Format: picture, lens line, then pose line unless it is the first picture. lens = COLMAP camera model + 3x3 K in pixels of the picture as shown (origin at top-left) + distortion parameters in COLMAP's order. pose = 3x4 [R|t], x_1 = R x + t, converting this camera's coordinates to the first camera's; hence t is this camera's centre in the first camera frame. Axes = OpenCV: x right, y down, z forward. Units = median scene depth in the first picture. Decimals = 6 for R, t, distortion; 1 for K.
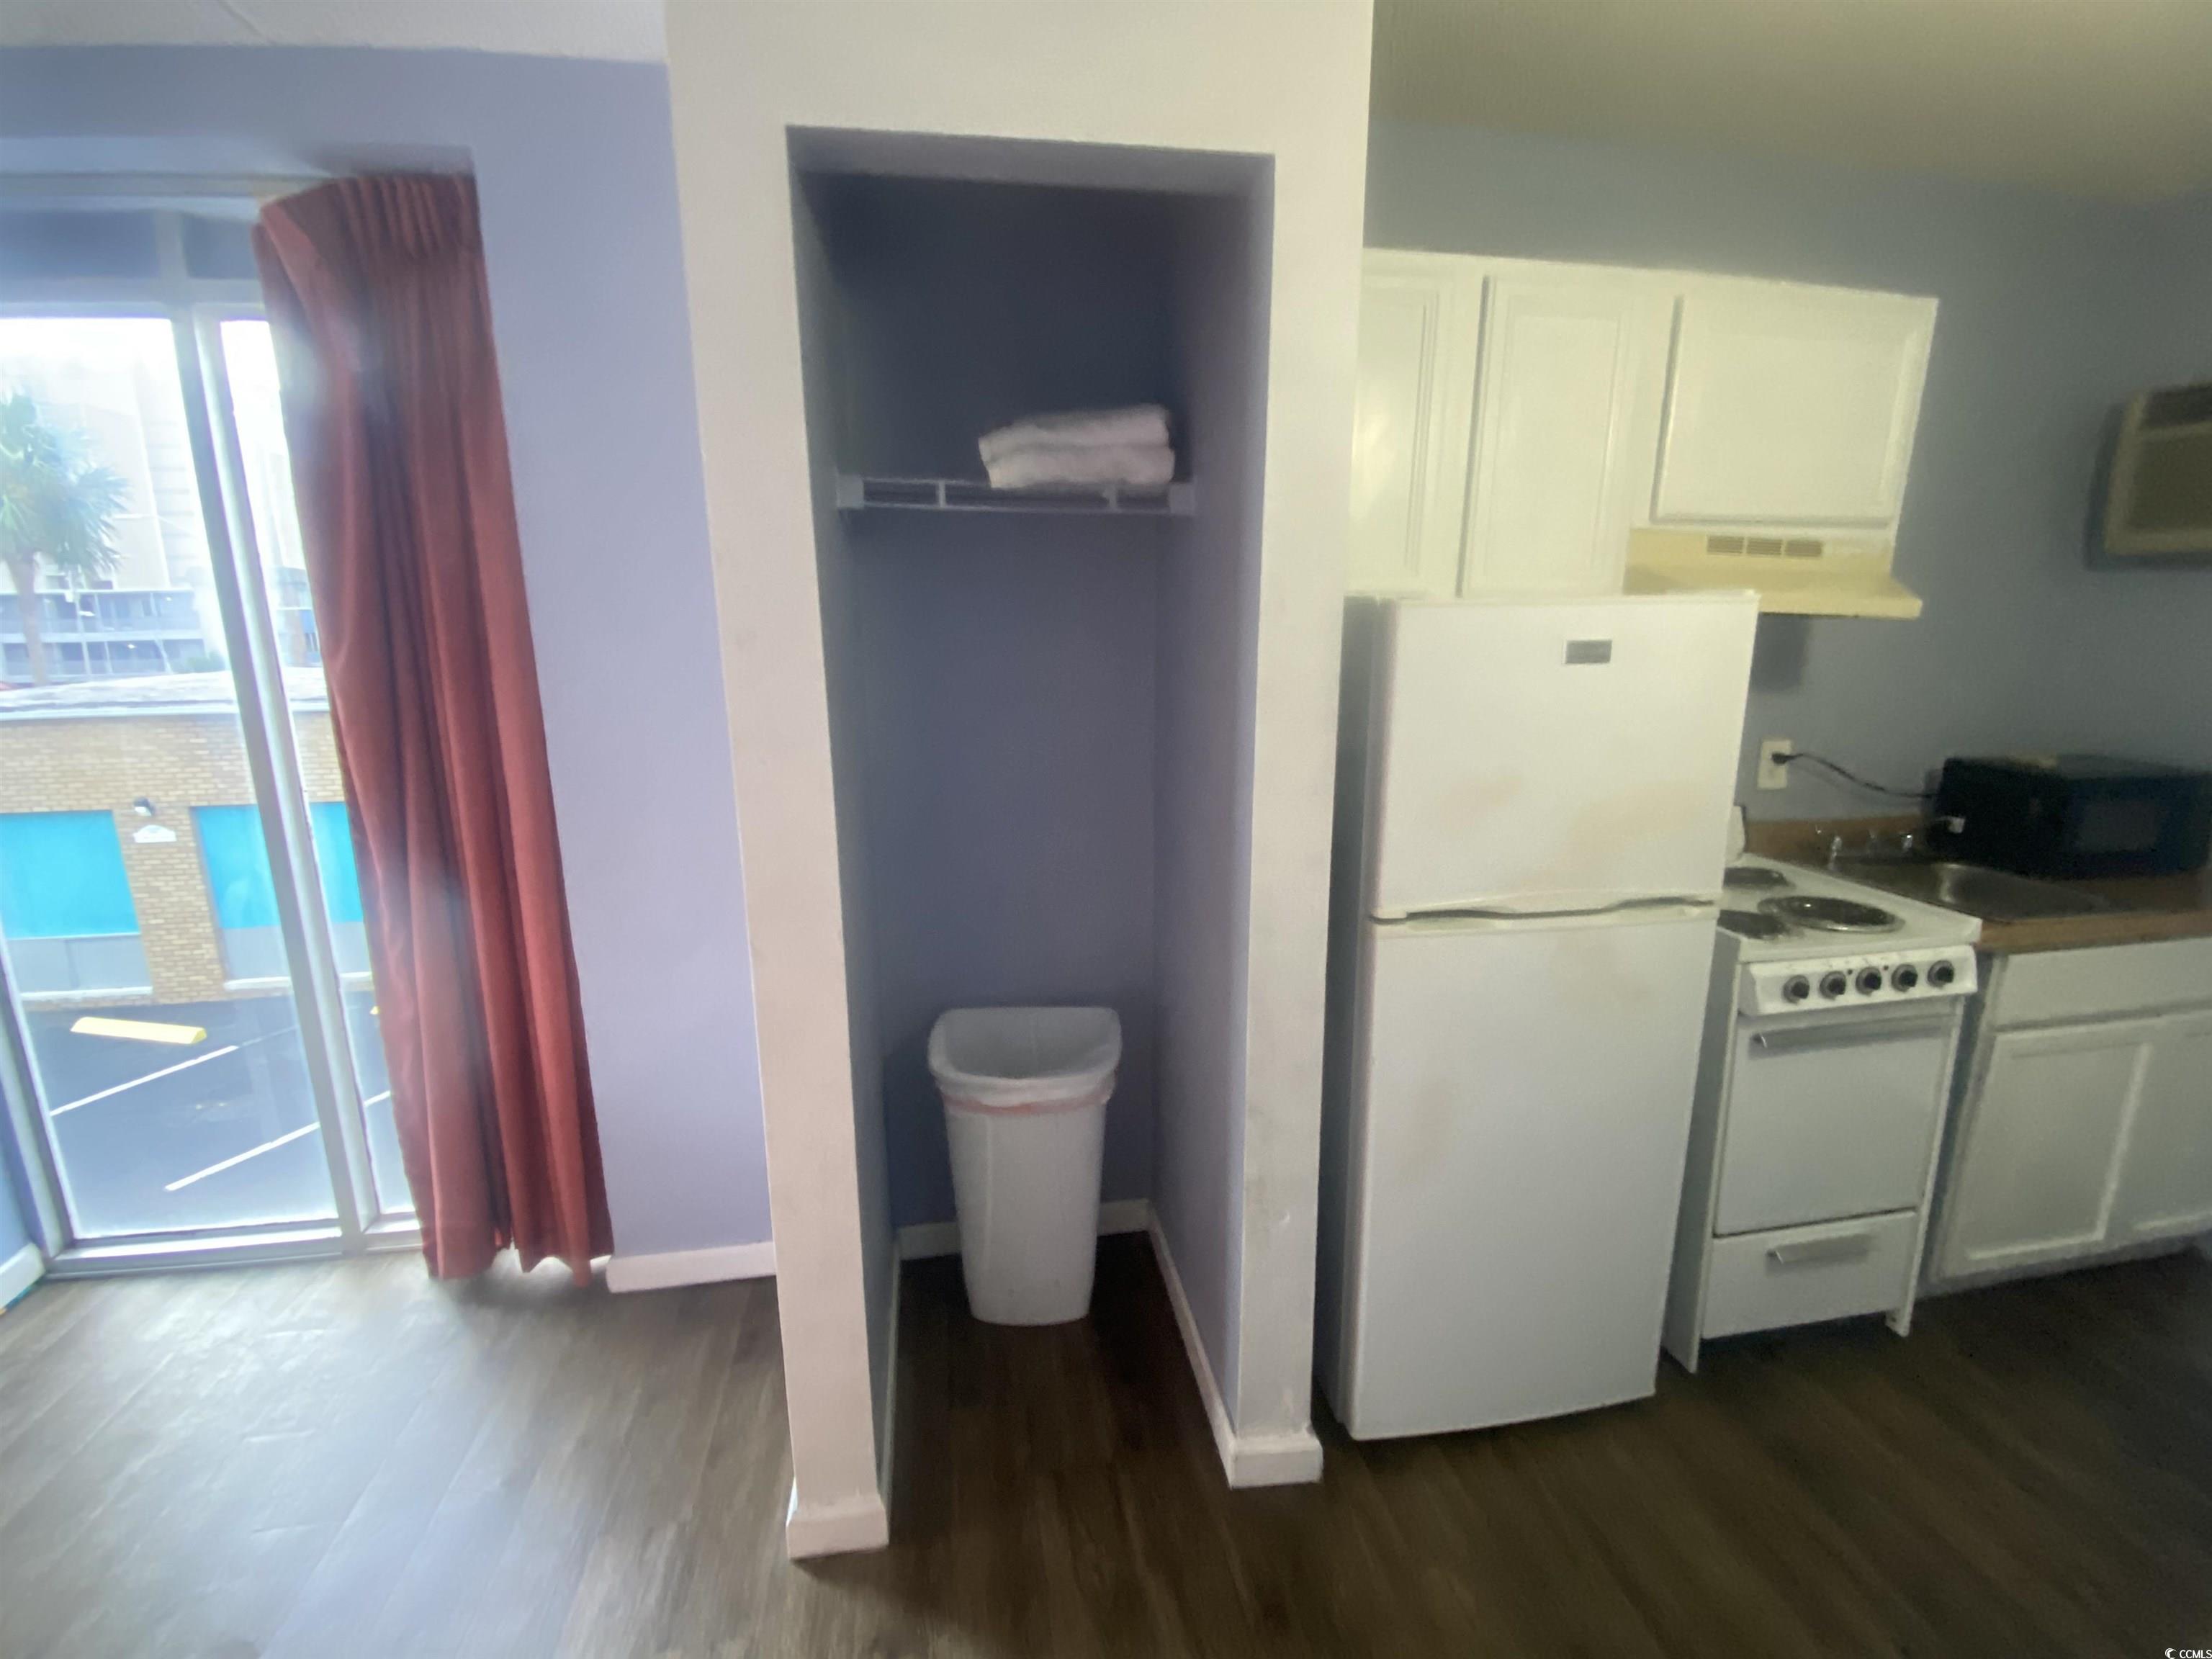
lens RADIAL K [[992.7, 0, 1105.4], [0, 992.7, 825.7], [0, 0, 1]] dist [0.001892, -0.000212]
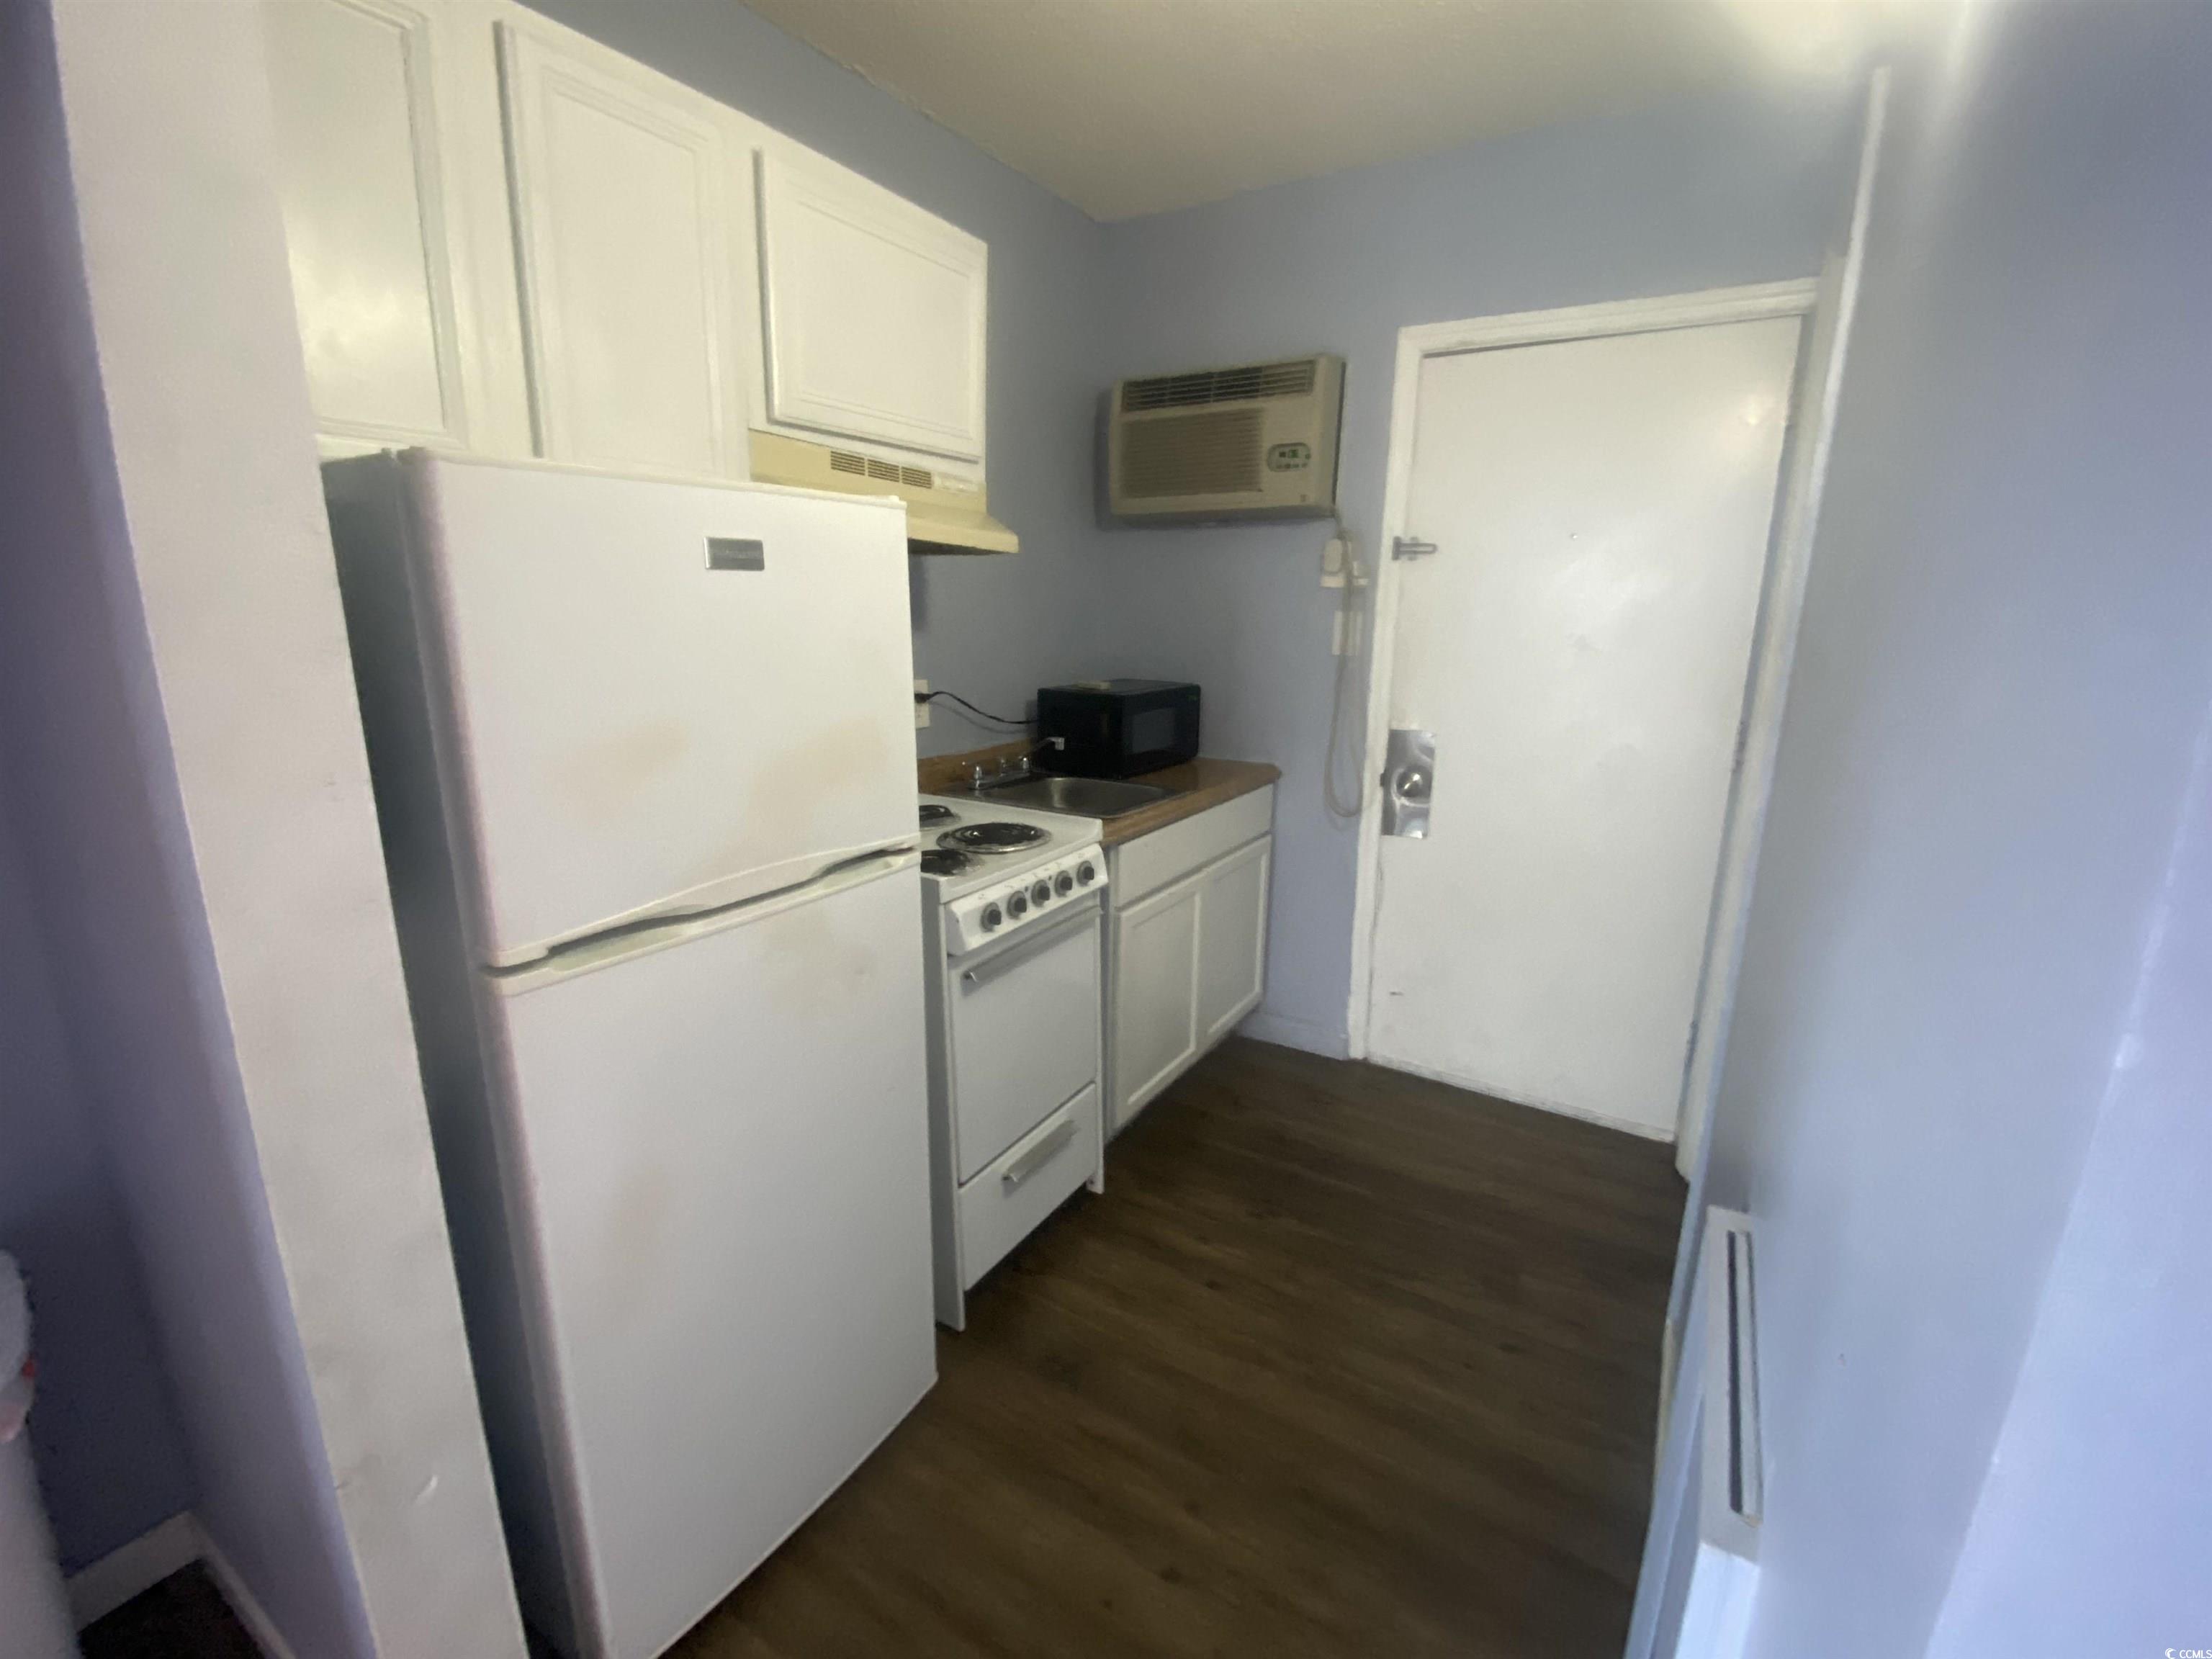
lens RADIAL K [[941.8, 0, 1111.4], [0, 941.8, 821.8], [0, 0, 1]] dist [0.033092, -0.036296]
pose [[0.658723, -0.158782, 0.735441, 0.089735], [0.146241, 0.985856, 0.081861, 0.009614], [-0.738037, 0.053628, 0.672626, 0.257406]]
